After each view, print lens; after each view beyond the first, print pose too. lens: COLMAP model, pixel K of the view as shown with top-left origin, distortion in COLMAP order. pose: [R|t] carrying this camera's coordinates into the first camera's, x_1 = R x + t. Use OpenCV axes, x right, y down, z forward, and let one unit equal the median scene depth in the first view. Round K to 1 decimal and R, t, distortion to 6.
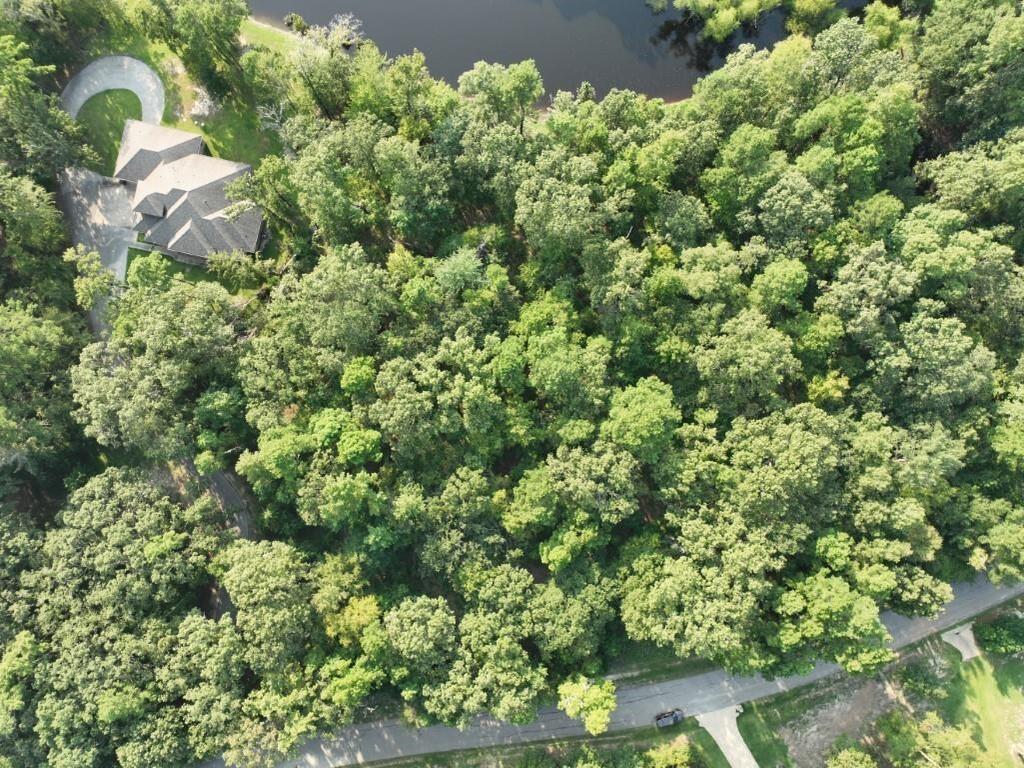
lens RADIAL K [[720.1, 0, 514.9], [0, 720.1, 381.3], [0, 0, 1]] dist [-0.007279, 0.022924]
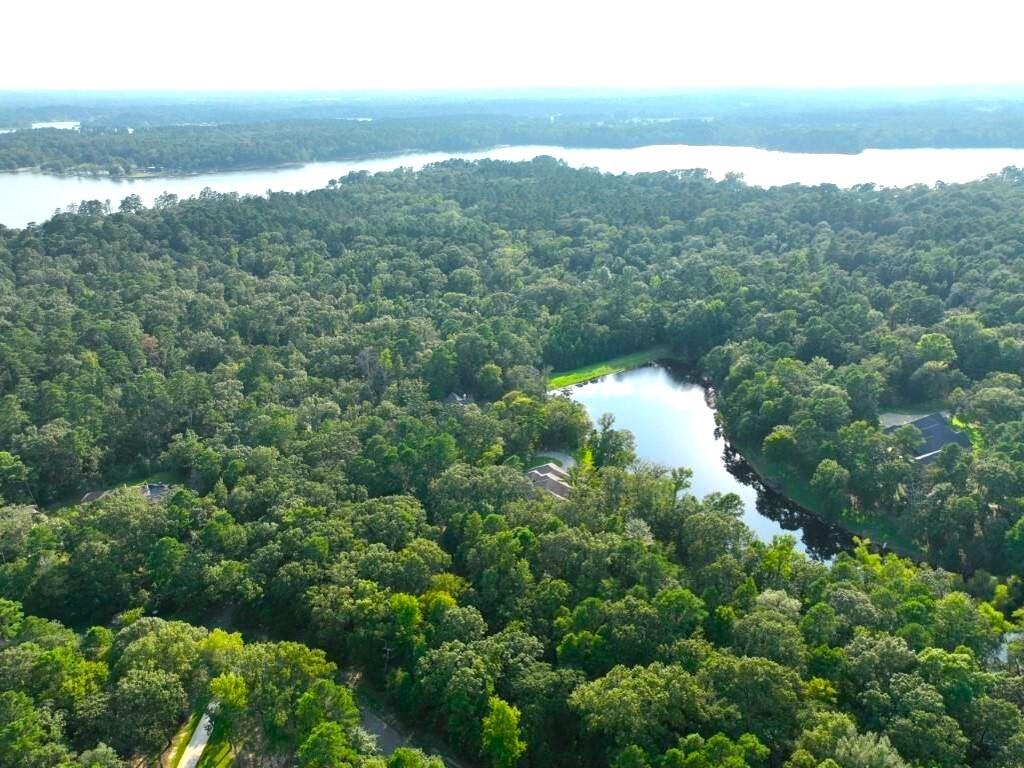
lens RADIAL K [[720.1, 0, 515.3], [0, 720.1, 383.6], [0, 0, 1]] dist [-0.007279, 0.022924]
pose [[0.686462, 0.276924, -0.672371, 0.770950], [-0.726763, 0.292031, -0.621718, 1.020446], [0.024184, 0.915440, 0.401726, -0.004135]]
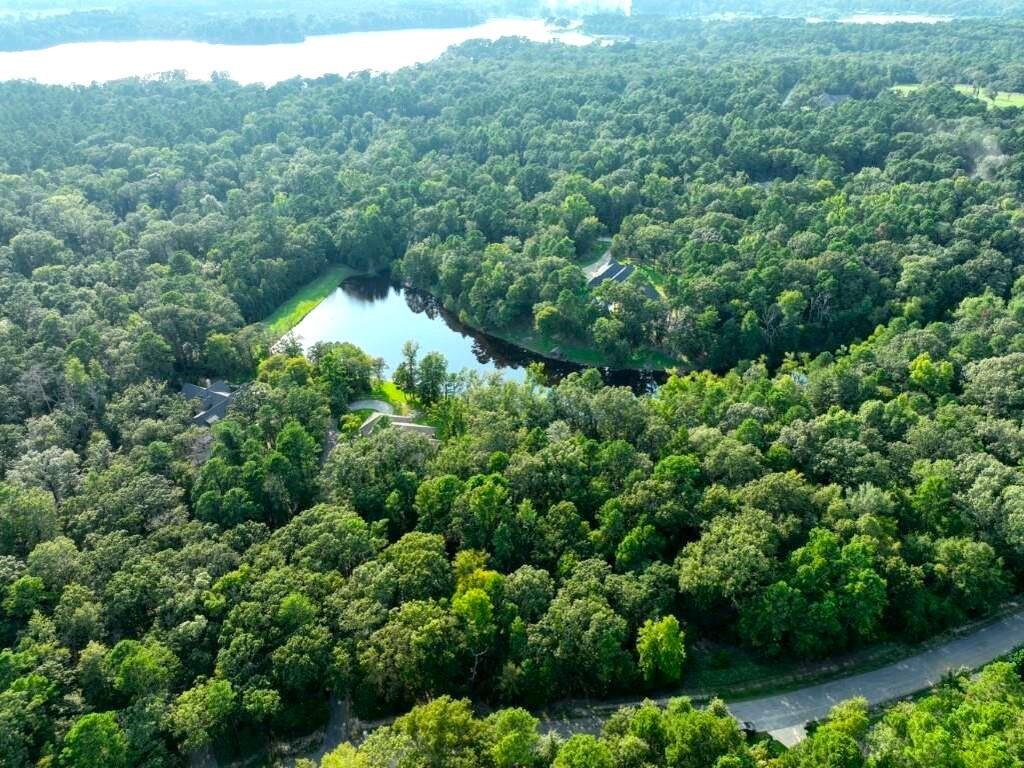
lens RADIAL K [[720.1, 0, 515.2], [0, 720.1, 381.6], [0, 0, 1]] dist [-0.007279, 0.022924]
pose [[0.998114, 0.025741, -0.055729, -0.091651], [-0.060937, 0.525124, -0.848841, 1.282978], [0.007415, 0.850636, 0.525702, -0.020569]]
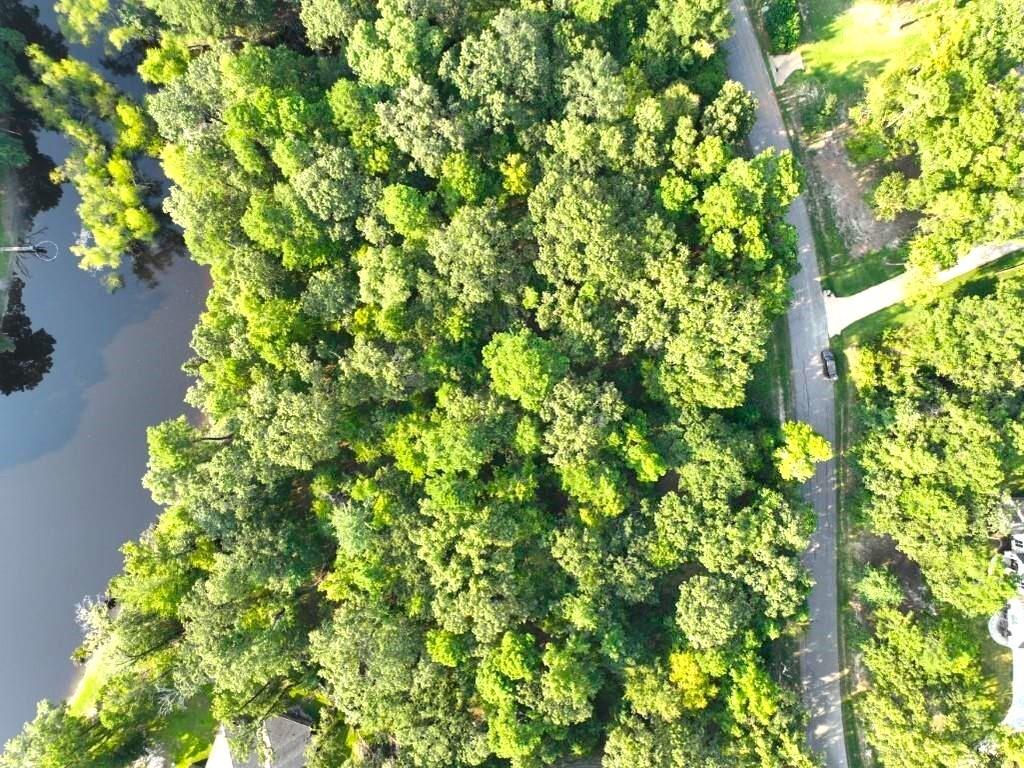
lens RADIAL K [[720.1, 0, 517.6], [0, 720.1, 378.7], [0, 0, 1]] dist [-0.007279, 0.022924]
pose [[0.121303, -0.992259, 0.026597, 0.129300], [0.992429, 0.121756, 0.016120, 0.028745], [-0.019234, 0.024440, 0.999516, 0.012156]]
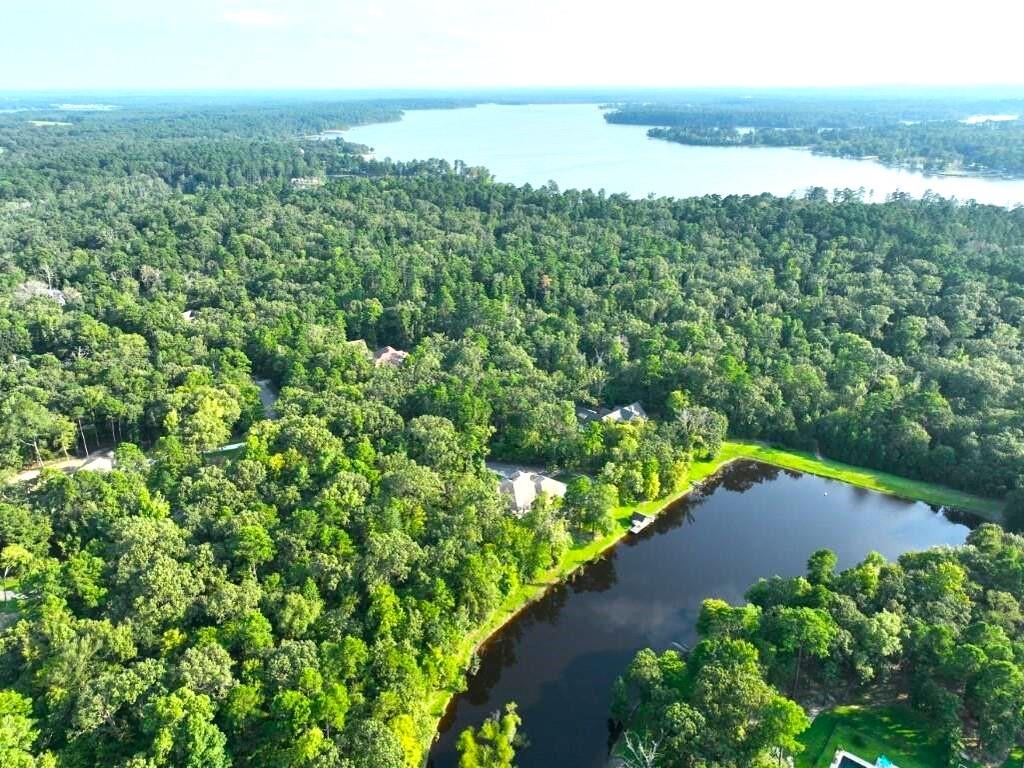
lens RADIAL K [[720.1, 0, 511.6], [0, 720.1, 383.3], [0, 0, 1]] dist [-0.007279, 0.022924]
pose [[-0.407898, 0.354849, -0.841250, 1.170465], [-0.912511, -0.127446, 0.388692, -1.036803], [0.030713, 0.926196, 0.375789, 0.045591]]
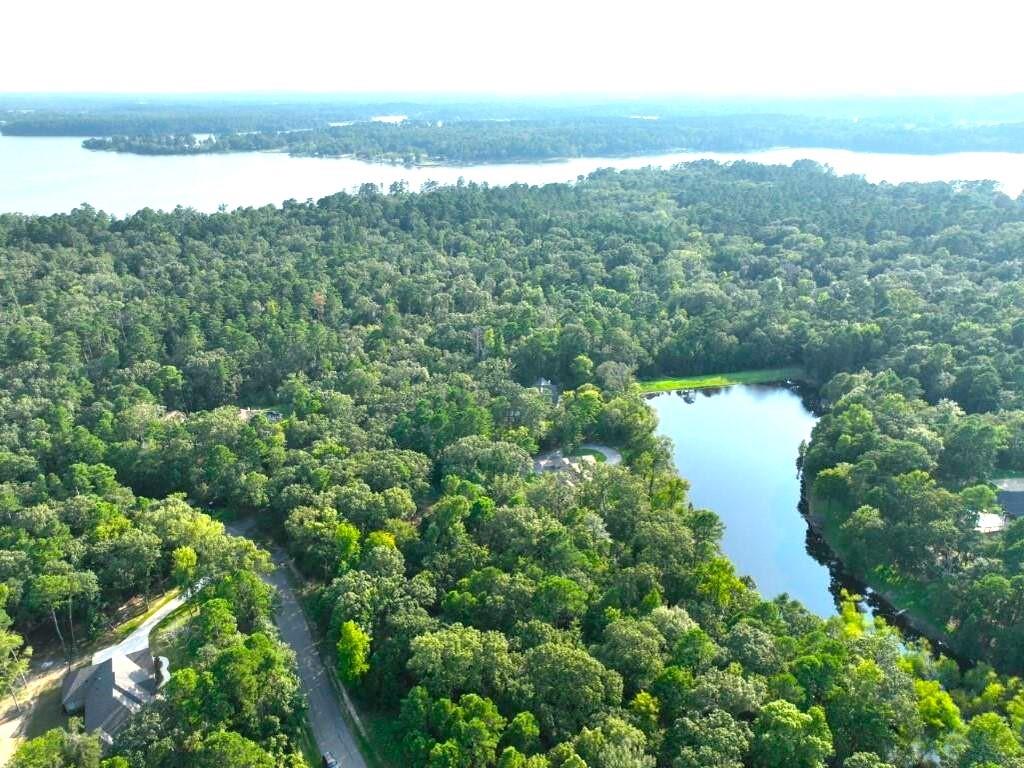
lens RADIAL K [[720.1, 0, 514.2], [0, 720.1, 384.9], [0, 0, 1]] dist [-0.007279, 0.022924]
pose [[0.347941, 0.360289, -0.865522, 1.227892], [-0.937013, 0.163903, -0.308453, 0.510236], [0.030729, 0.918329, 0.394624, 0.008352]]
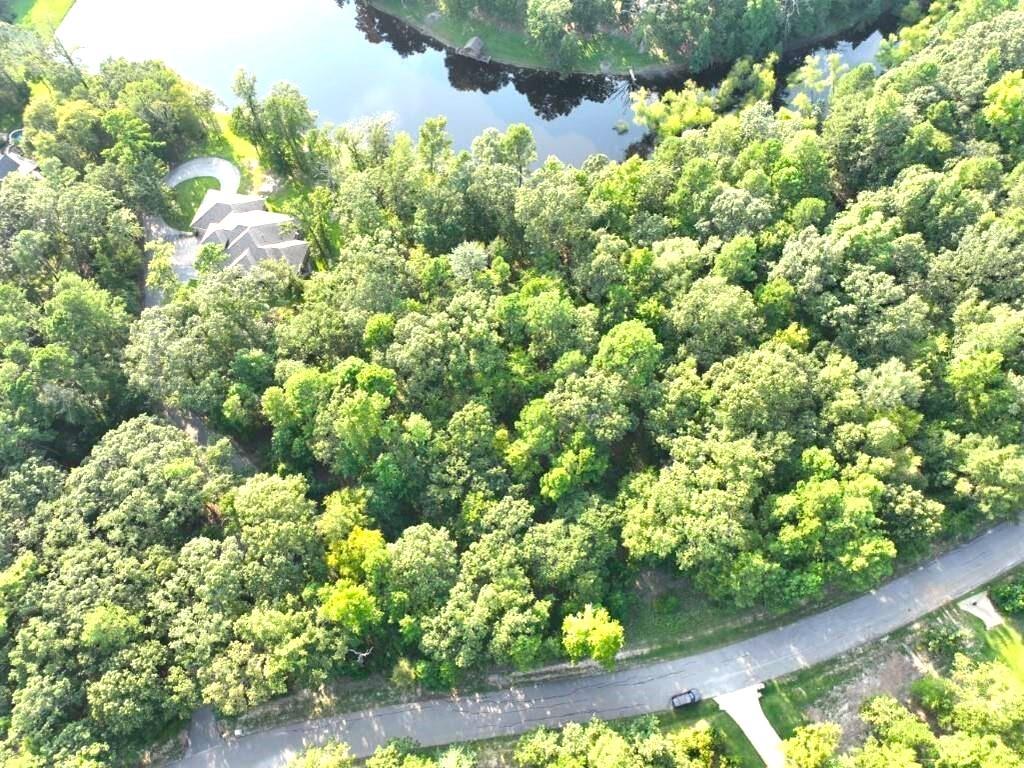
lens RADIAL K [[720.1, 0, 515.0], [0, 720.1, 379.4], [0, 0, 1]] dist [-0.007279, 0.022924]
pose [[0.999980, -0.006329, -0.000487, -0.000748], [0.005532, 0.906603, -0.421948, 0.548067], [0.003112, 0.421937, 0.906620, -0.006784]]
